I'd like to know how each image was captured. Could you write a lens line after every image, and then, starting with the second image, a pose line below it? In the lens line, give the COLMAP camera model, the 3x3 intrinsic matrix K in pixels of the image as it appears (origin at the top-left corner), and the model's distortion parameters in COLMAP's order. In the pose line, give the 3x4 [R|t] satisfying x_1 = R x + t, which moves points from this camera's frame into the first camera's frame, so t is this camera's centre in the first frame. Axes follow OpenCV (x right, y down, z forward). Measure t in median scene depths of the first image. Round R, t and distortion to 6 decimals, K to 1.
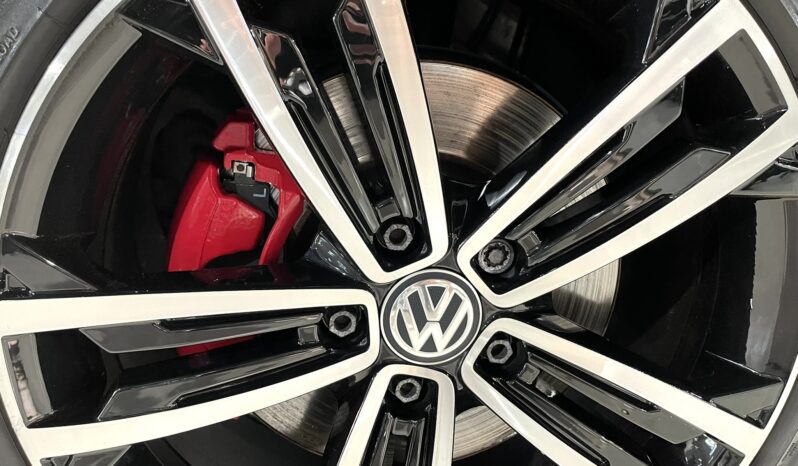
lens RADIAL K [[605.0, 0, 396.7], [0, 605.0, 230.7], [0, 0, 1]] dist [0.033868, -0.065238]
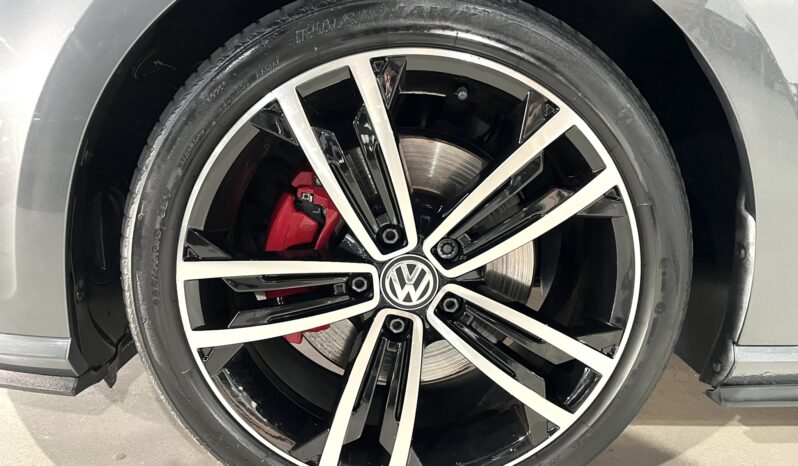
lens RADIAL K [[605.0, 0, 401.8], [0, 605.0, 234.4], [0, 0, 1]] dist [0.033868, -0.065238]
pose [[0.994175, 0.019094, -0.106071, 0.223125], [-0.023539, 0.998890, -0.040812, 0.077723], [0.105174, 0.043071, 0.993521, -0.770531]]
